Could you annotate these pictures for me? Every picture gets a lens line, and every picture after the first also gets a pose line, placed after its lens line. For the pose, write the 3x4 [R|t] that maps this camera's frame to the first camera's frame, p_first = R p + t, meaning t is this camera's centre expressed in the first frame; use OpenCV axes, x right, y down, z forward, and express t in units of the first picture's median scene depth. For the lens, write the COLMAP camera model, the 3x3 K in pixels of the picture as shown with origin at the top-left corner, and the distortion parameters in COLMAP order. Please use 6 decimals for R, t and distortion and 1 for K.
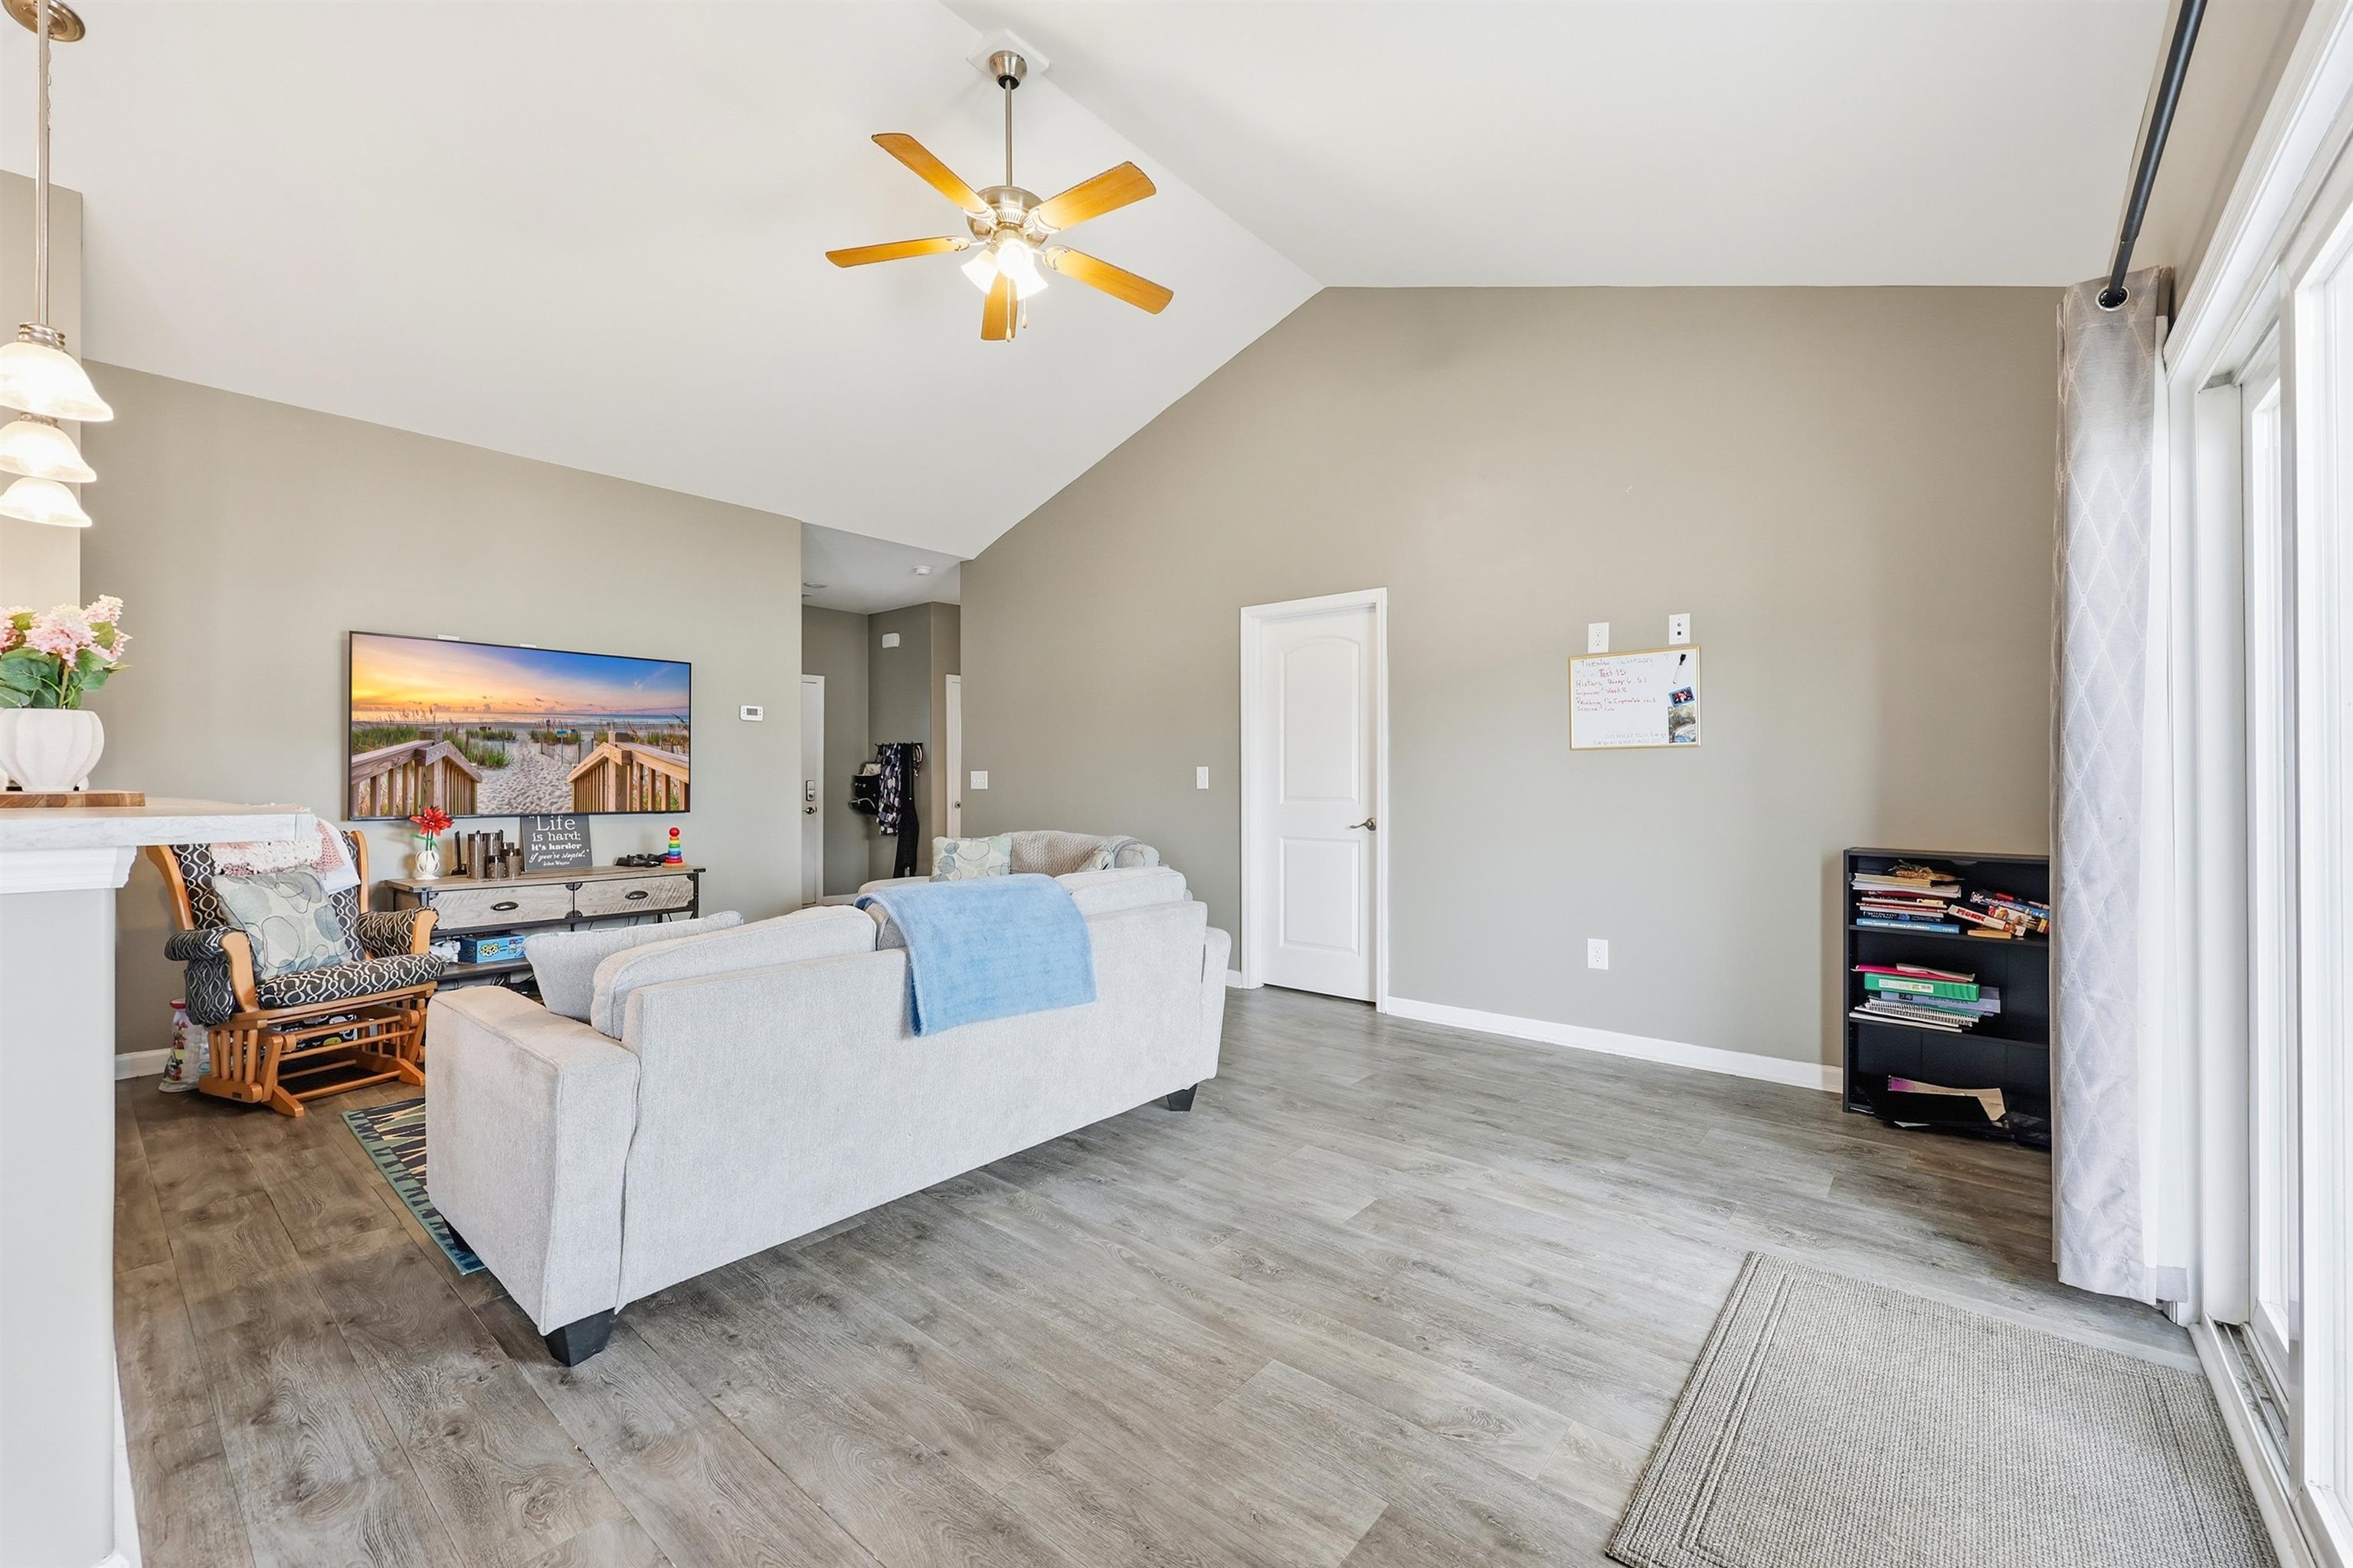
lens RADIAL K [[941.8, 0, 1176.5], [0, 941.8, 784.0], [0, 0, 1]] dist [0.000337, 0.000261]
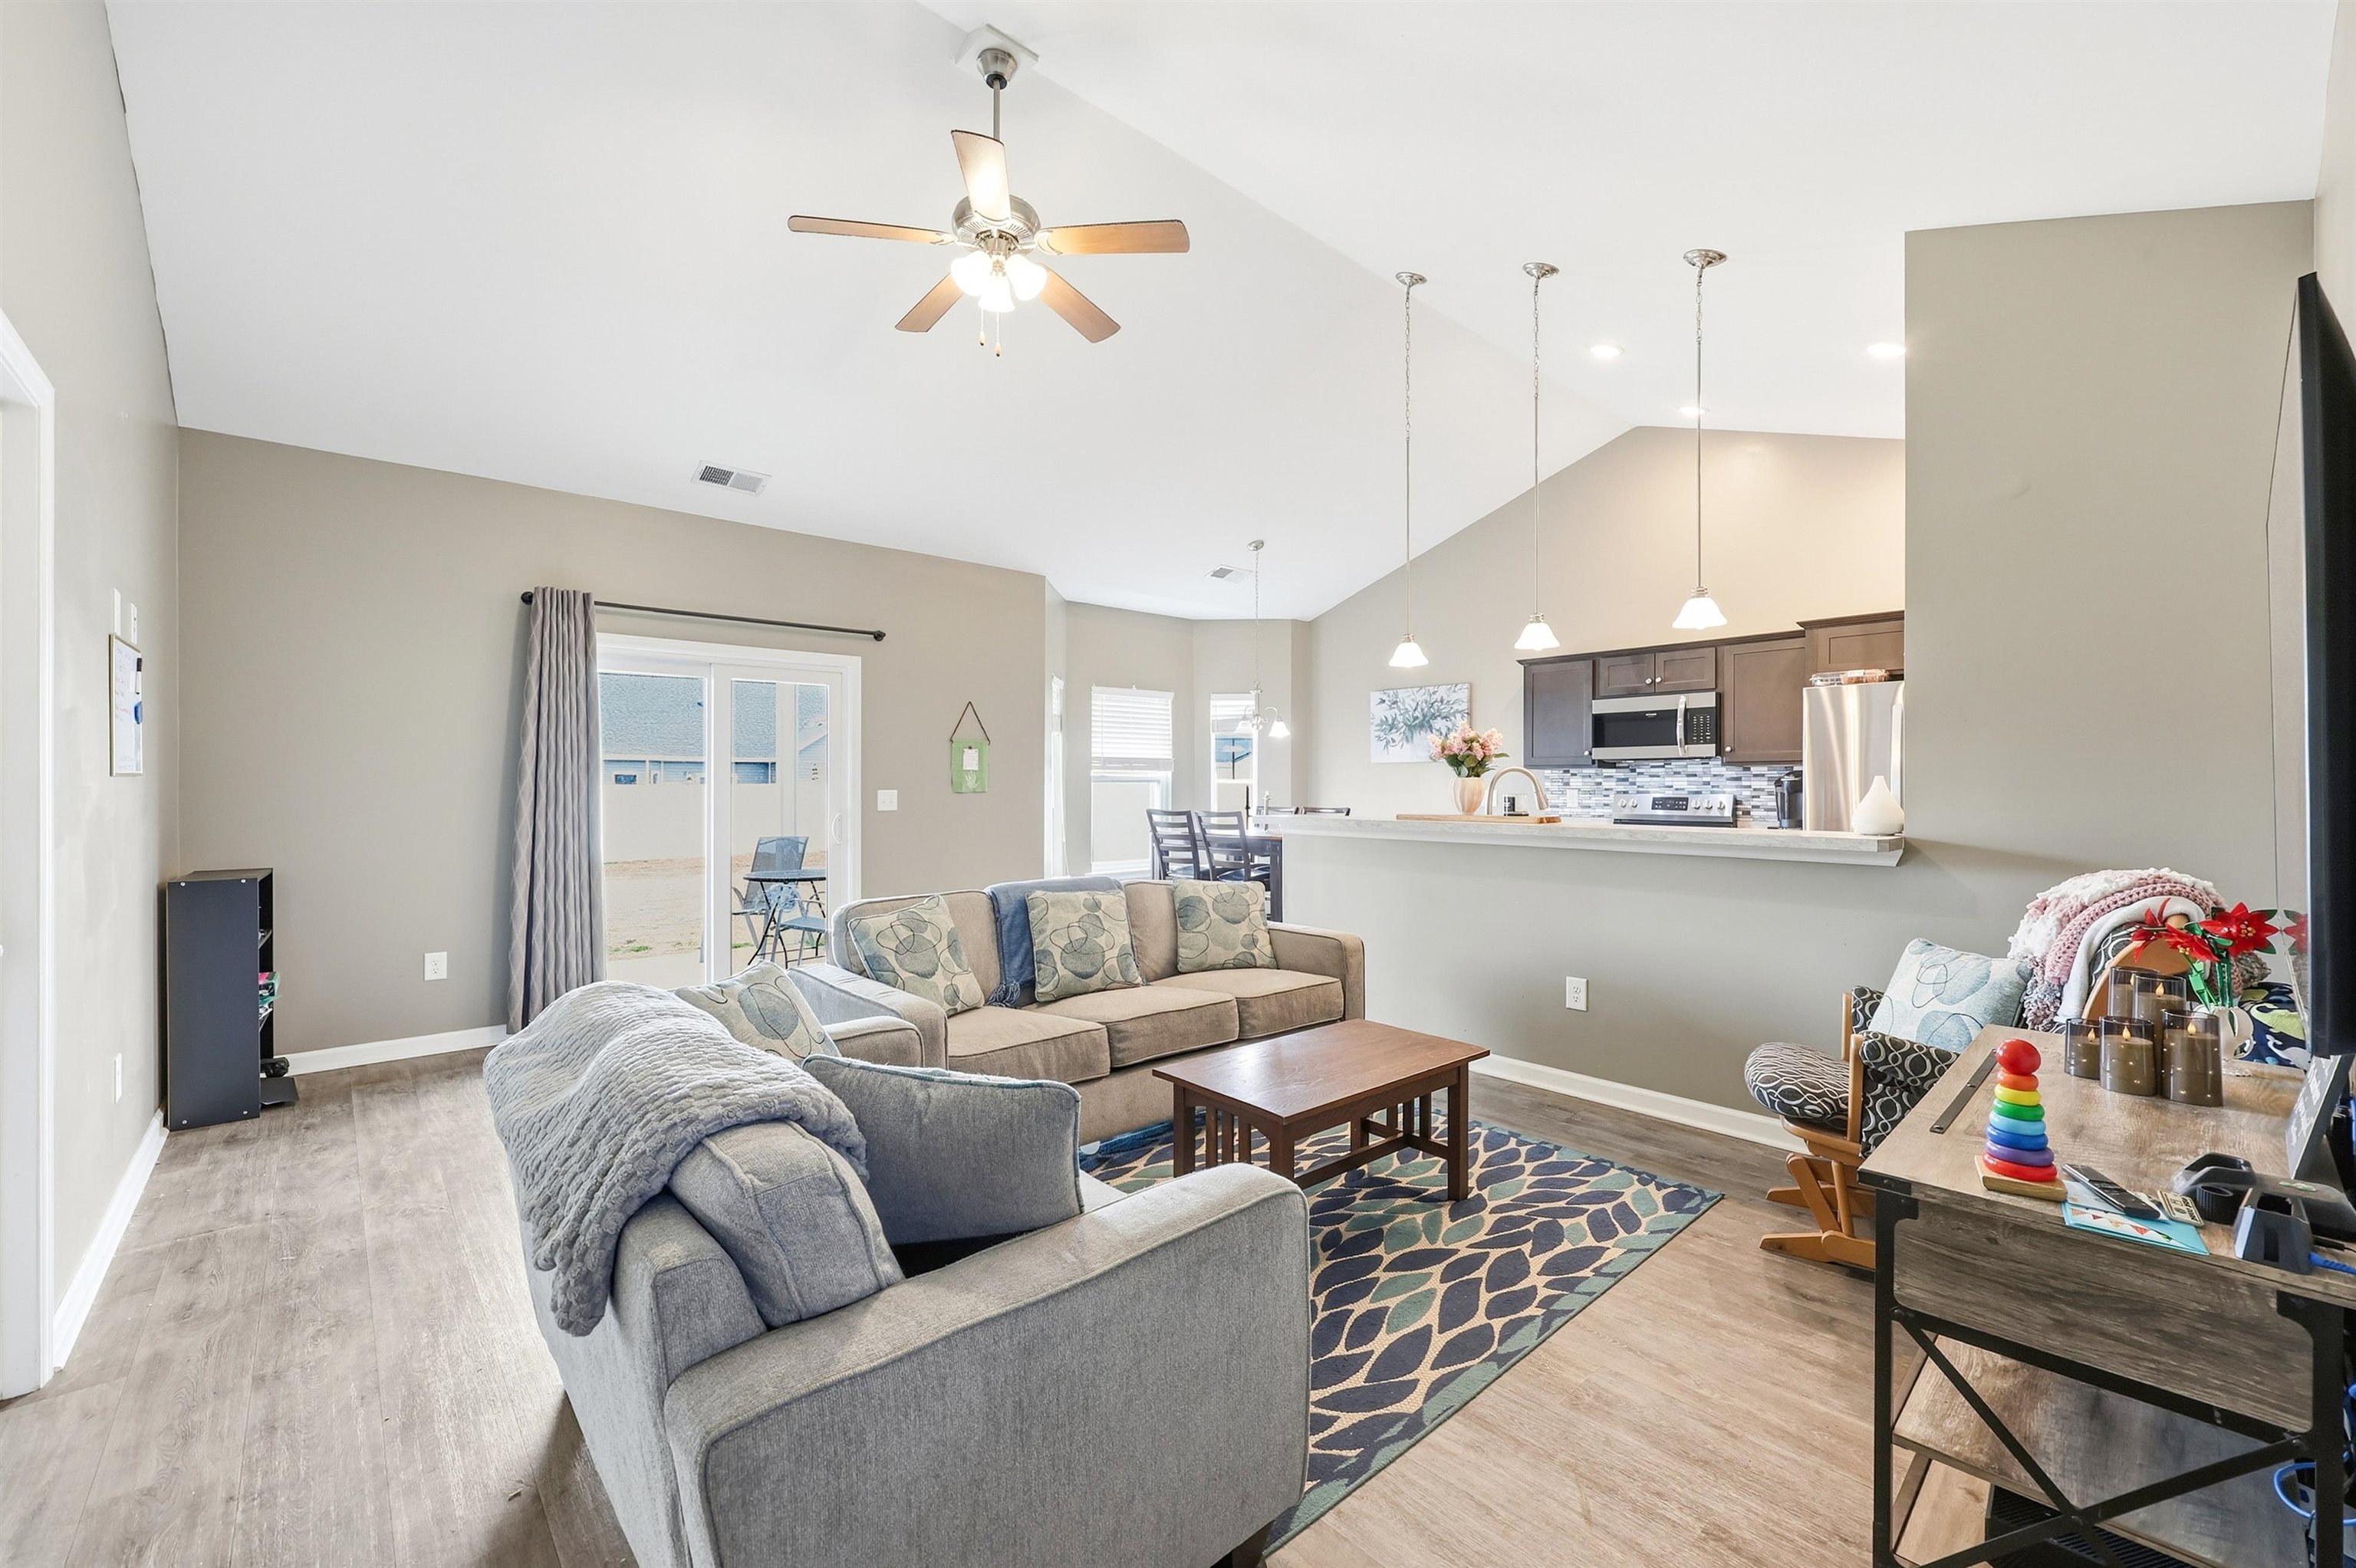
lens RADIAL K [[961.6, 0, 1173.4], [0, 961.6, 785.9], [0, 0, 1]] dist [0.001765, 0.000282]
pose [[-0.989619, 0.000246, 0.143717, -0.628800], [0.000615, 0.999997, 0.002527, -0.047726], [-0.143716, 0.002589, -0.989616, 2.459197]]
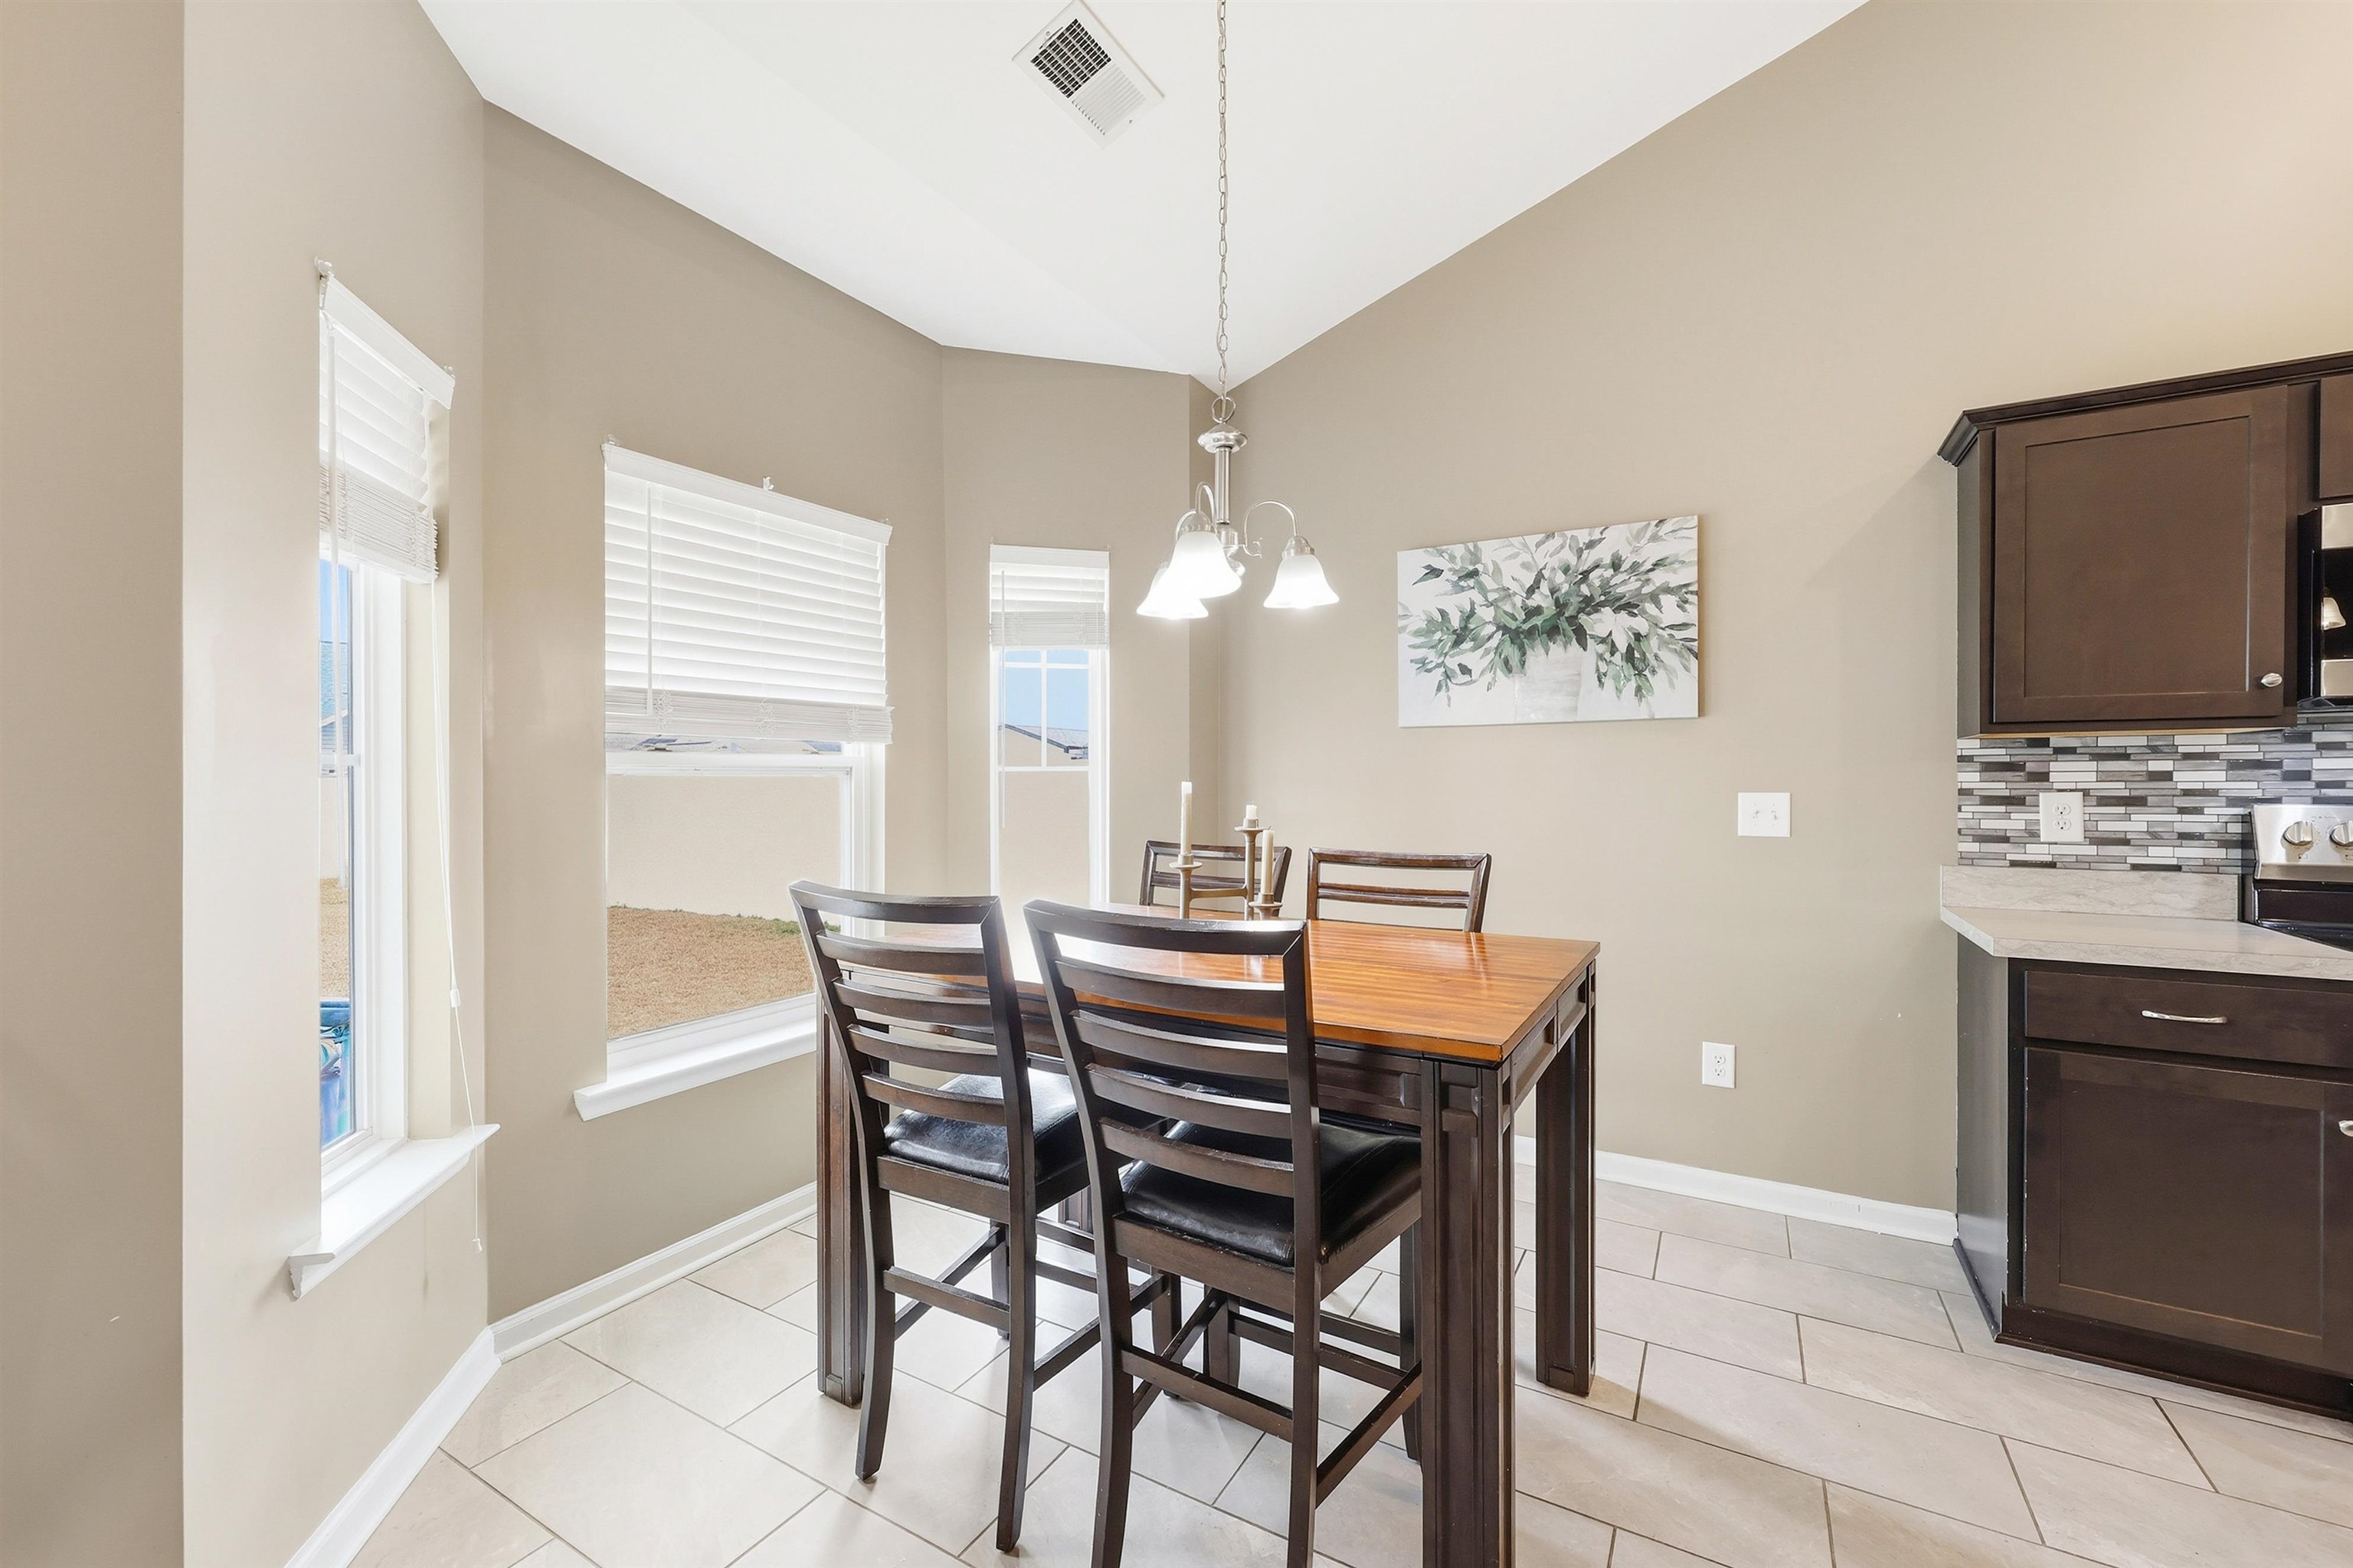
lens RADIAL K [[960.5, 0, 1171.9], [0, 960.5, 785.9], [0, 0, 1]] dist [0.001765, 0.000282]
pose [[-0.985880, 0.003925, -0.167409, -0.307067], [0.002615, 0.999964, 0.008045, -0.046835], [0.167435, 0.007494, -0.985855, 0.475689]]
